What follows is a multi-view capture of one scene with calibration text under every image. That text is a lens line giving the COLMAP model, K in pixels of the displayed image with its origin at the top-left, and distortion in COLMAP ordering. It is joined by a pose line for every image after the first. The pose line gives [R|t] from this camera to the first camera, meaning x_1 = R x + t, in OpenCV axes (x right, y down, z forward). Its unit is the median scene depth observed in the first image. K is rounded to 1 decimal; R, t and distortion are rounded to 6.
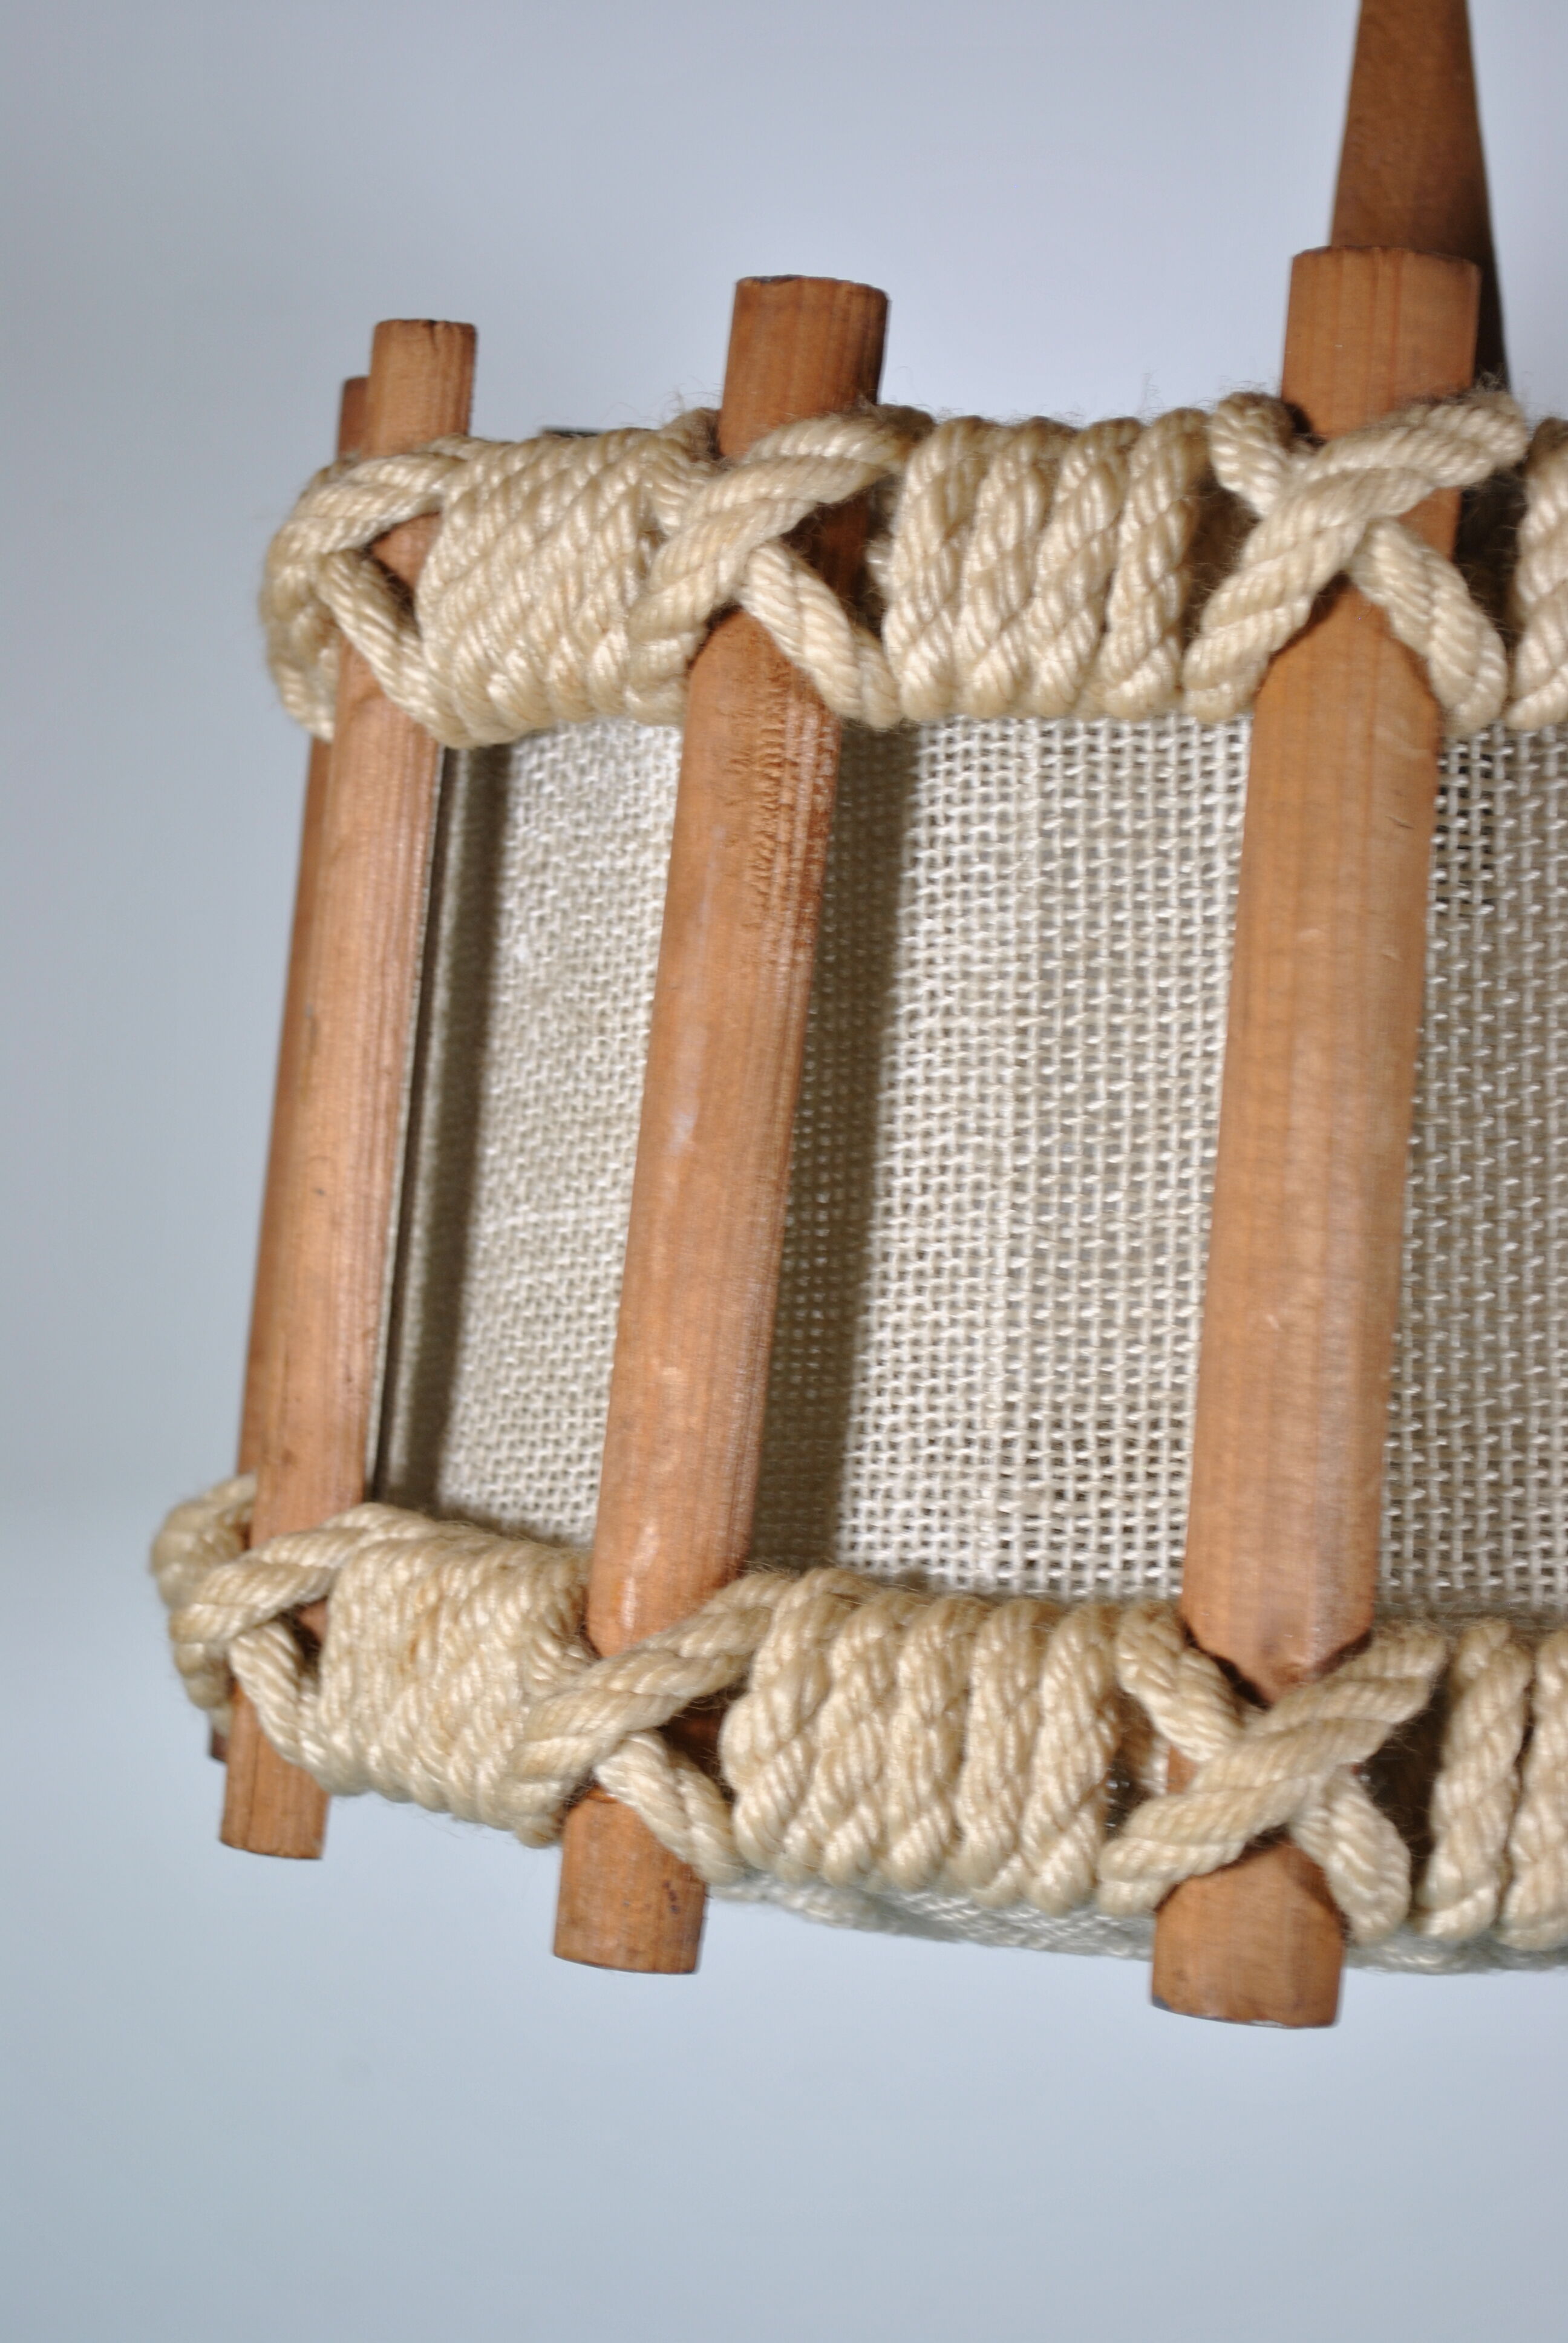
lens RADIAL K [[5285.7, 0, 784.0], [0, 5285.7, 1171.5], [0, 0, 1]] dist [0.053425, 0.146640]
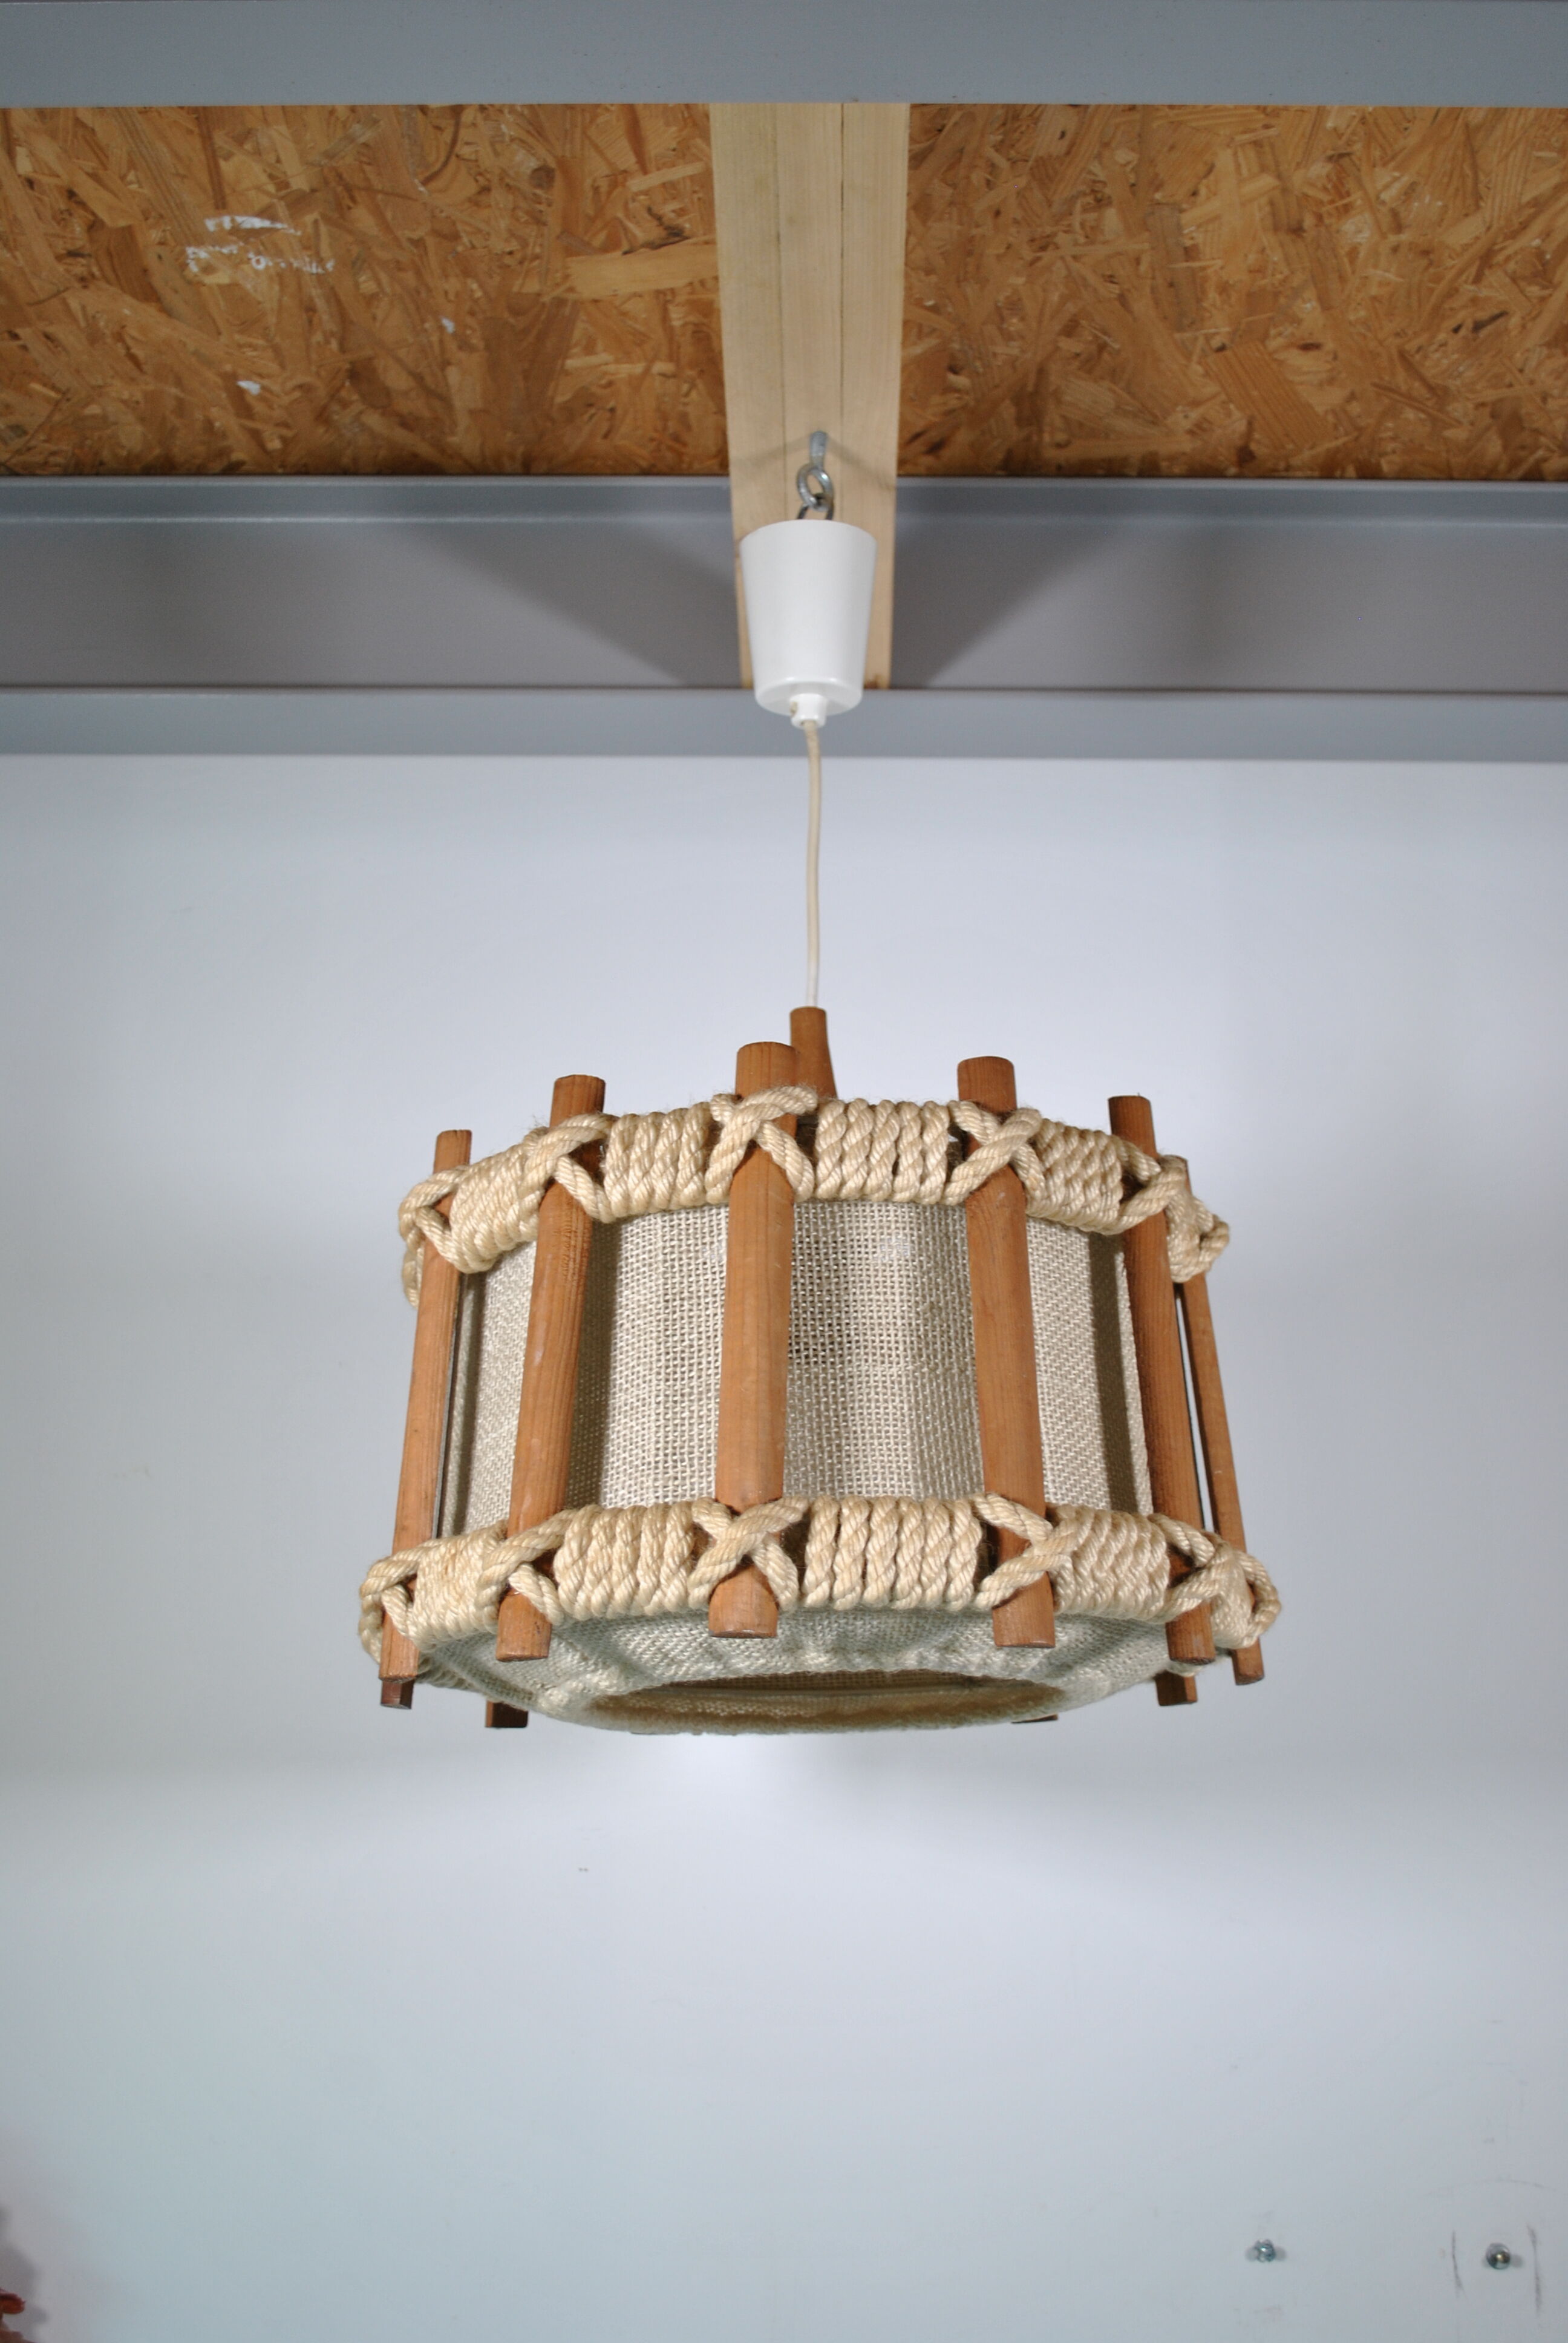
lens RADIAL K [[2603.2, 0, 784.0], [0, 2603.2, 1171.5], [0, 0, 1]] dist [-0.032206, -0.021730]
pose [[0.998982, -0.038274, 0.023871, 0.082976], [0.044136, 0.938644, -0.342053, 0.381659], [-0.009315, 0.342758, 0.939377, -0.339126]]
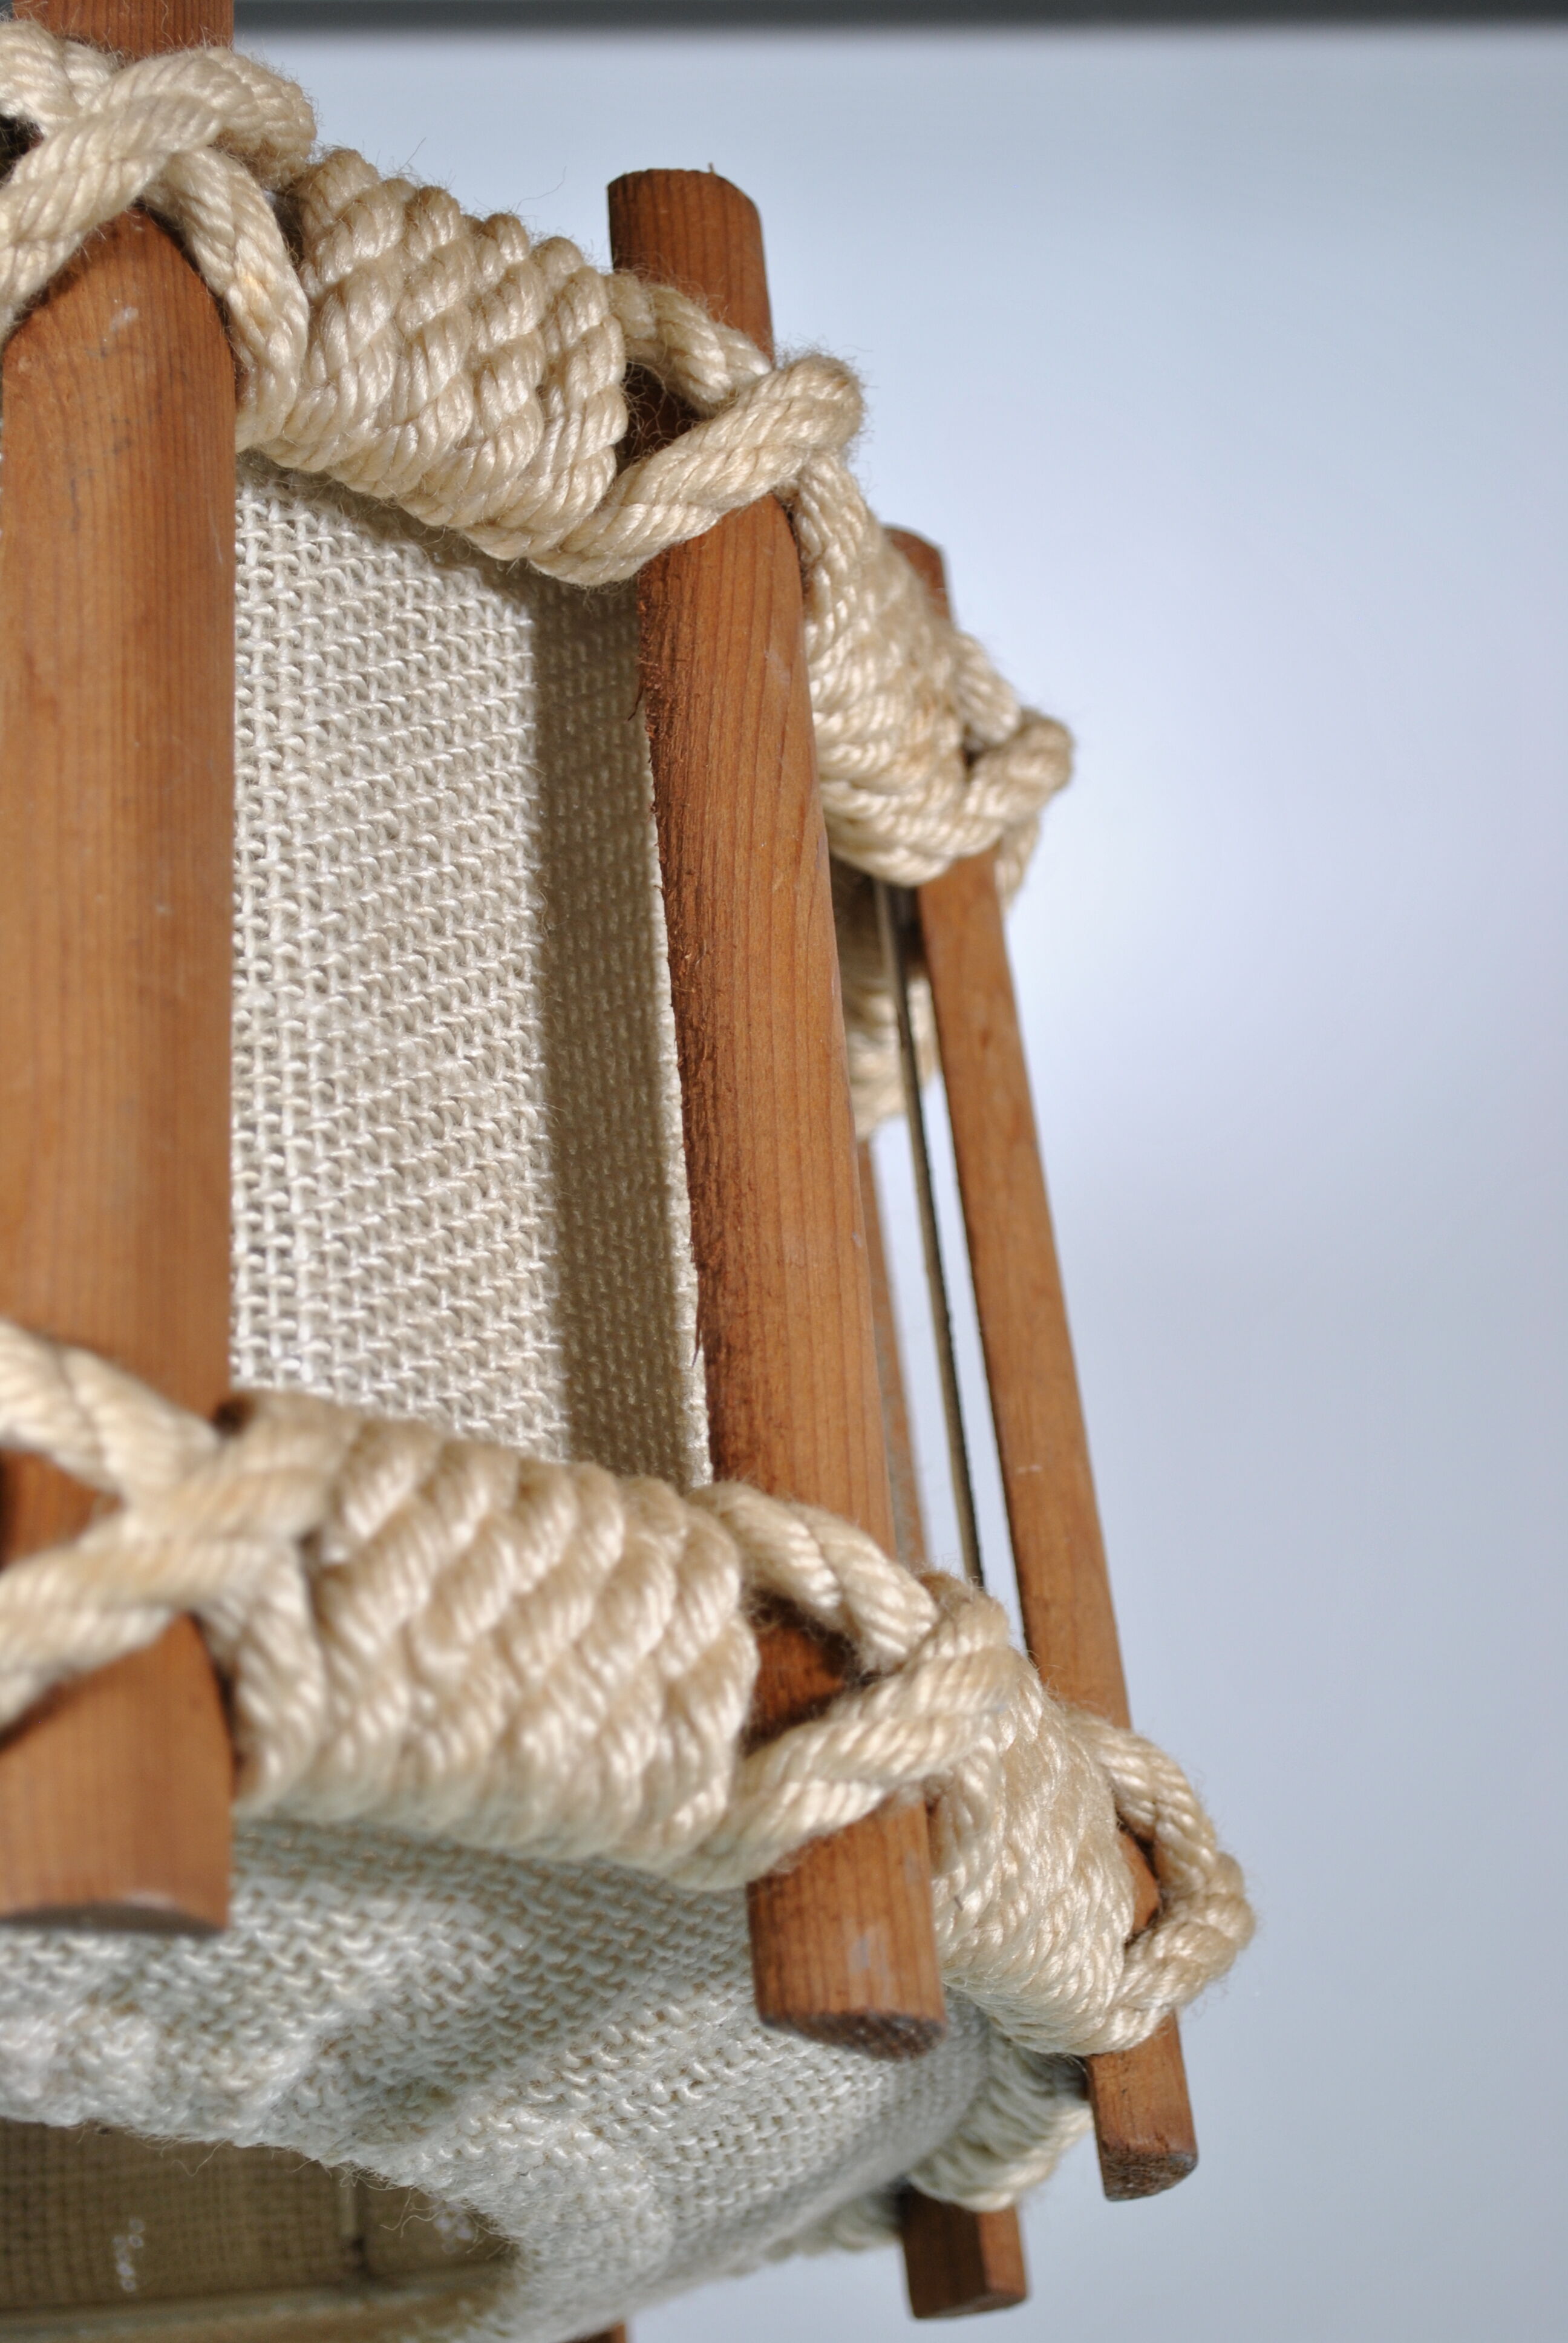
lens RADIAL K [[4331.0, 0, 784.0], [0, 4331.0, 1171.5], [0, 0, 1]] dist [0.027373, 0.118983]
pose [[0.997262, -0.051108, 0.053440, 0.289077], [0.069498, 0.894671, -0.441286, 0.320120], [-0.025258, 0.443792, 0.895774, 0.462018]]
